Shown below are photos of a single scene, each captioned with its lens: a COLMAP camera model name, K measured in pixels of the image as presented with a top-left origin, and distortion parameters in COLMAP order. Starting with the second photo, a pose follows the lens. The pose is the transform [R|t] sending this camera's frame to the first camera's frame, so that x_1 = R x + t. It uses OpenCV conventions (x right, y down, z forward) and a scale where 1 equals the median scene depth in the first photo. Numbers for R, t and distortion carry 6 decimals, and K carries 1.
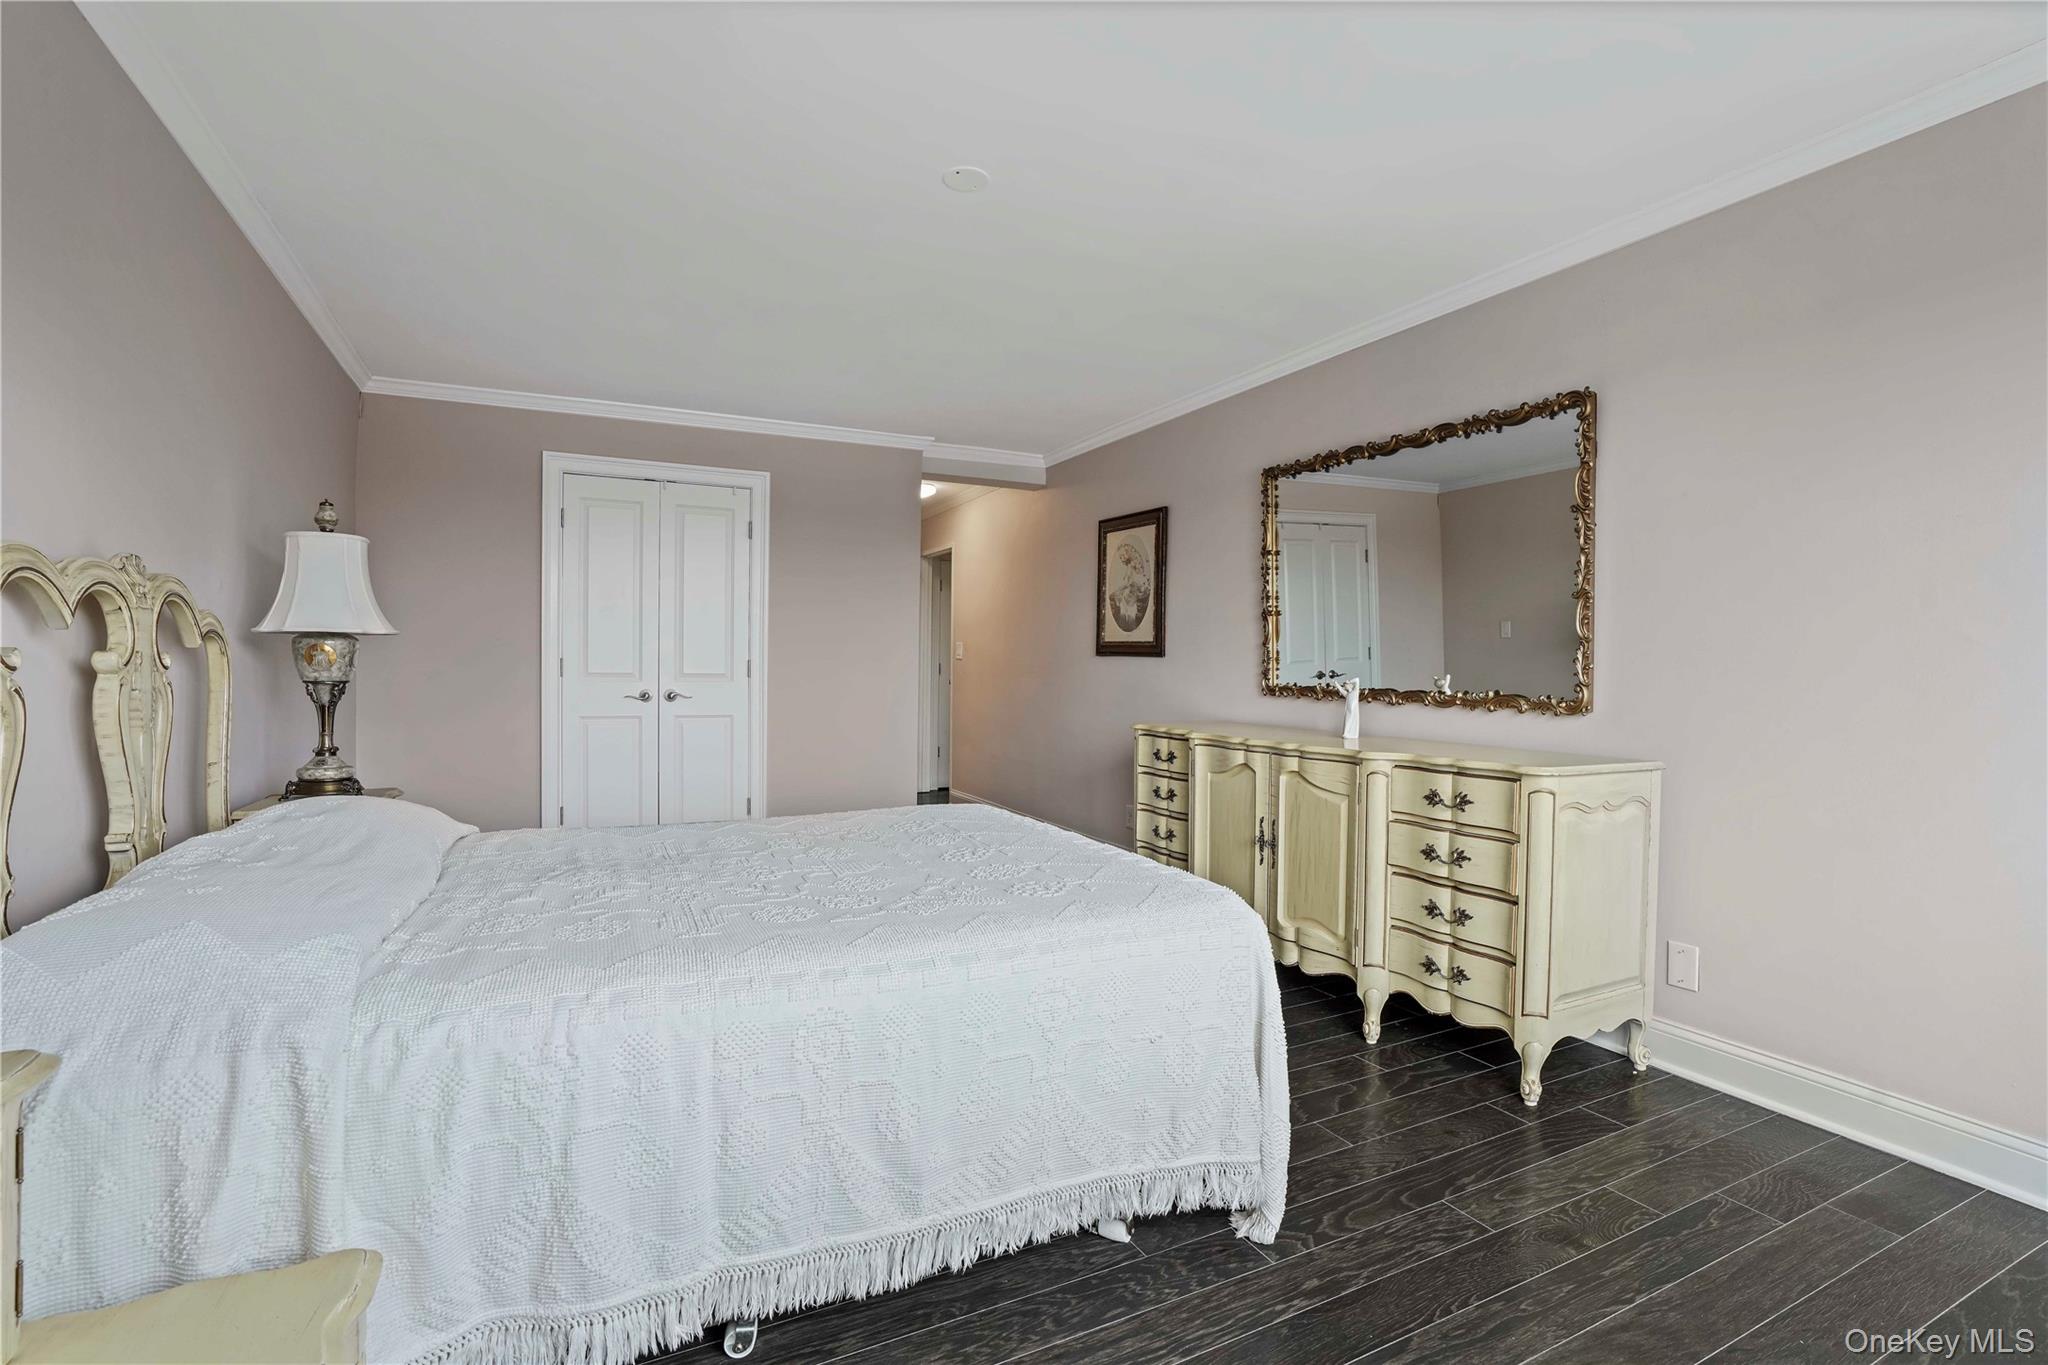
lens RADIAL K [[951.6, 0, 1010.7], [0, 951.6, 665.6], [0, 0, 1]] dist [-0.043991, 0.016983]
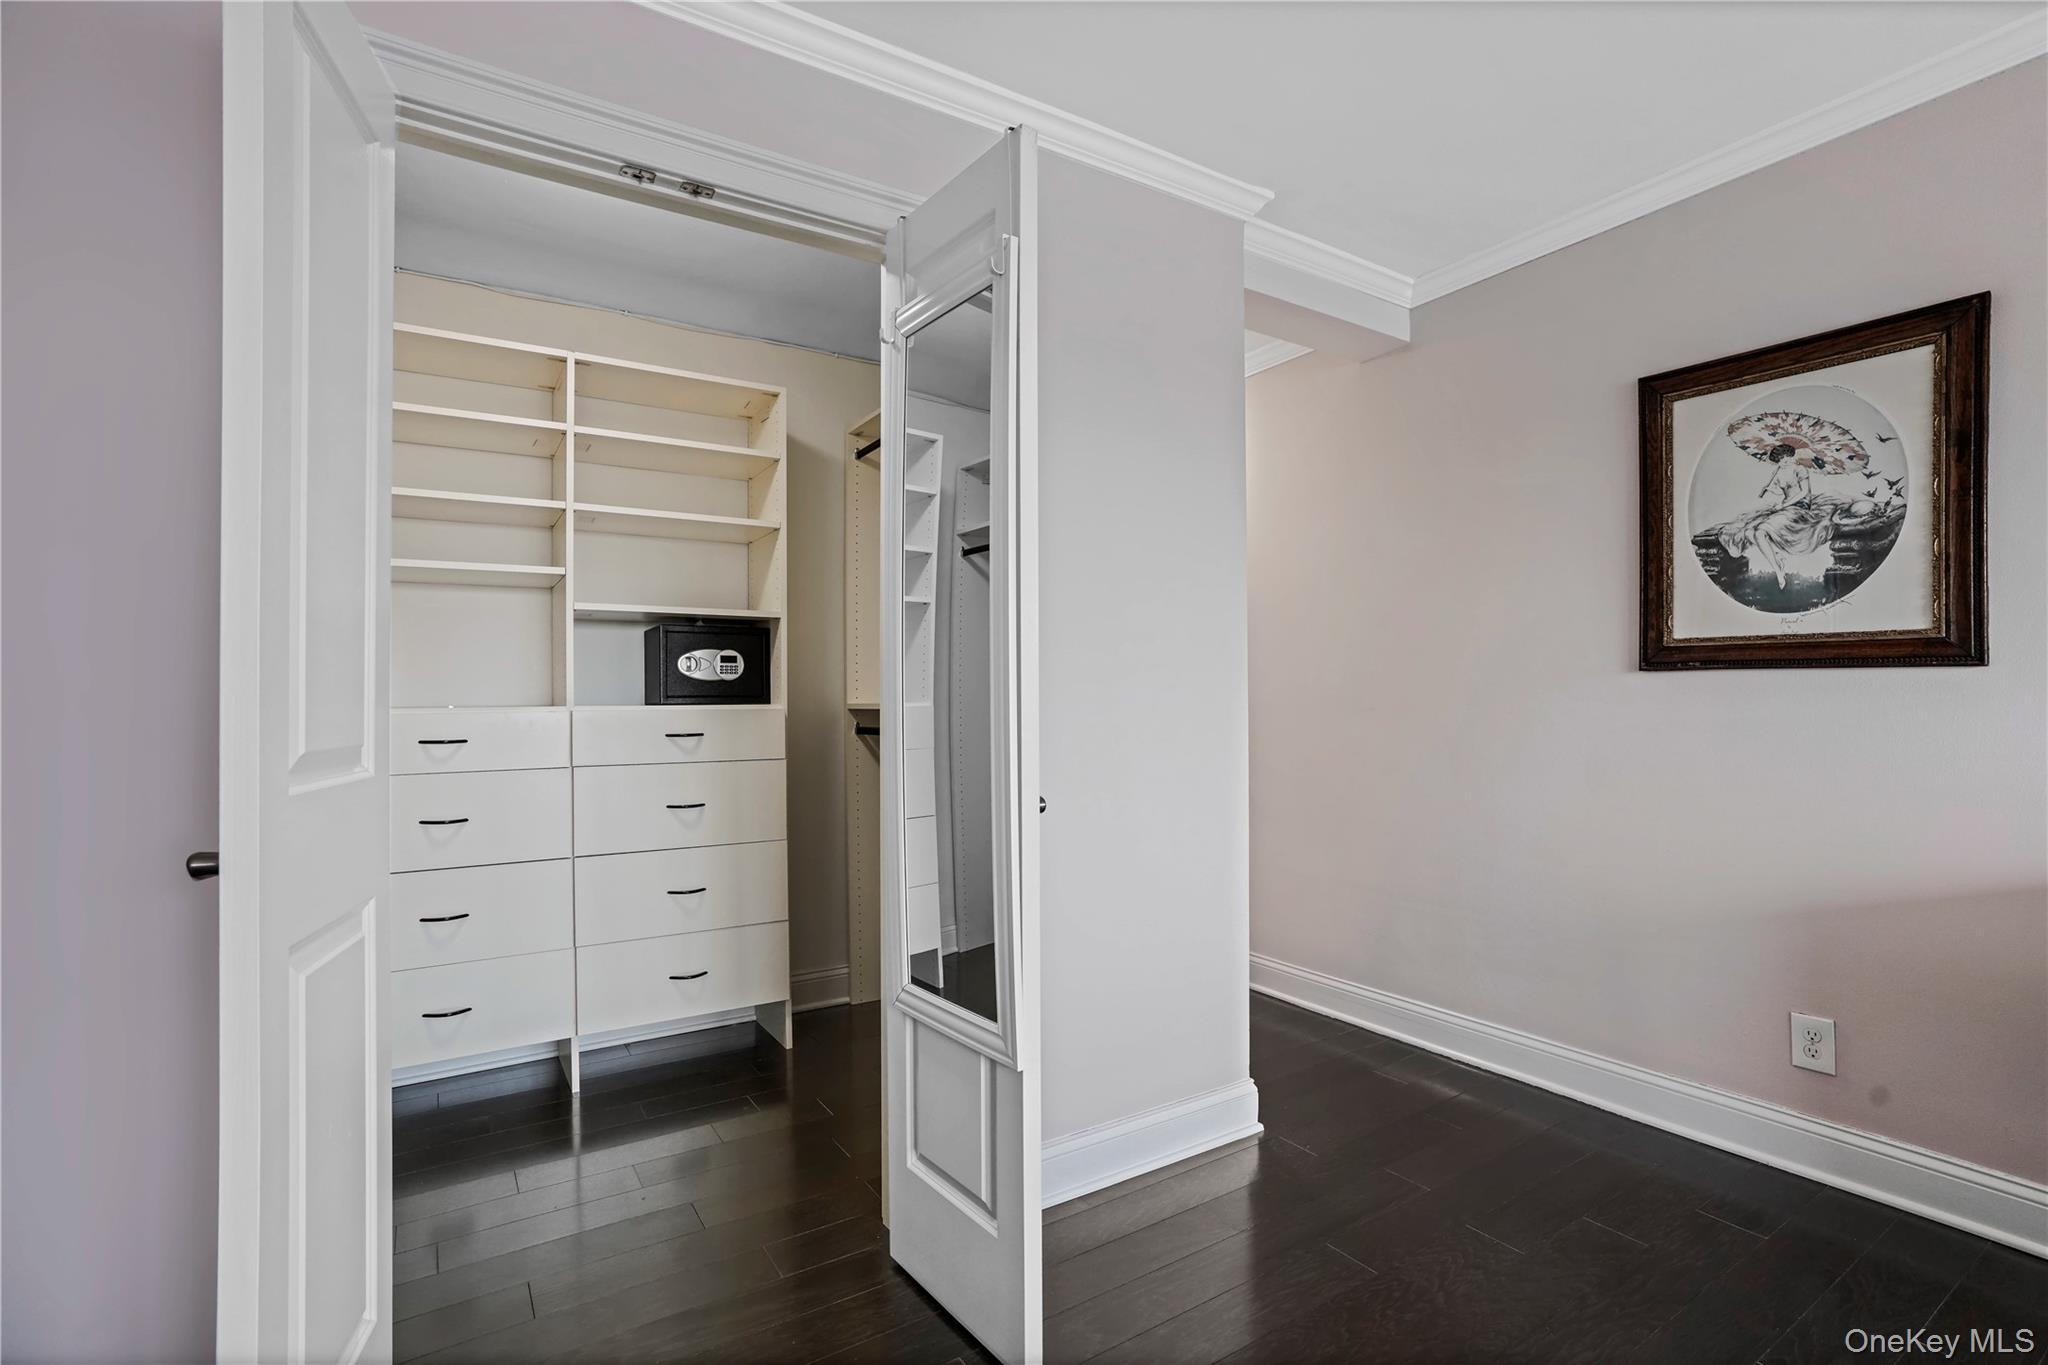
lens RADIAL K [[951.6, 0, 1036.8], [0, 951.6, 693.0], [0, 0, 1]] dist [-0.043991, 0.016983]
pose [[0.992179, -0.033887, 0.120136, -0.272684], [0.034062, 0.999420, 0.000596, -0.010138], [-0.120087, 0.003501, 0.992757, 0.613397]]
